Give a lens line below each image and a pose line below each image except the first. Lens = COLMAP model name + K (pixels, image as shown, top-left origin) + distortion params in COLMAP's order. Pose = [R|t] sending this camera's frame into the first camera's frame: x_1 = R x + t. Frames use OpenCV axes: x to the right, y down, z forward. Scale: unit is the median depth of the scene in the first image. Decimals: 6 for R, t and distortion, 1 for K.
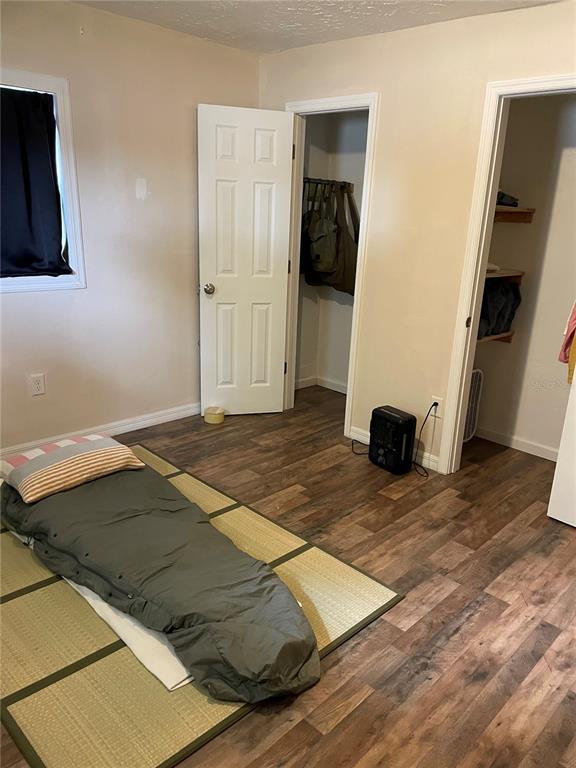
lens RADIAL K [[579.7, 0, 296.8], [0, 579.7, 400.4], [0, 0, 1]] dist [0.085851, -0.114580]
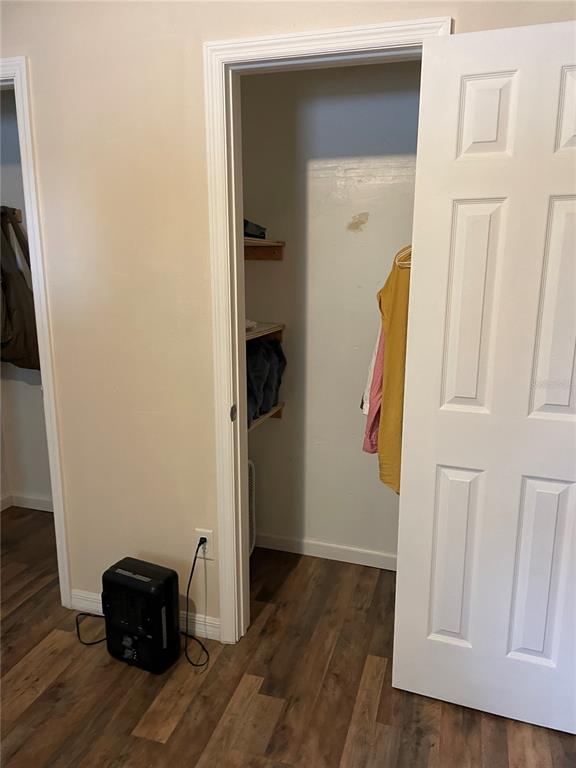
lens RADIAL K [[580.8, 0, 289.6], [0, 580.8, 396.5], [0, 0, 1]] dist [0.092855, -0.117756]
pose [[0.896116, -0.138500, 0.421655, 0.073079], [0.165309, 0.985858, -0.027498, -0.113641], [-0.411884, 0.094345, 0.906339, 0.355113]]
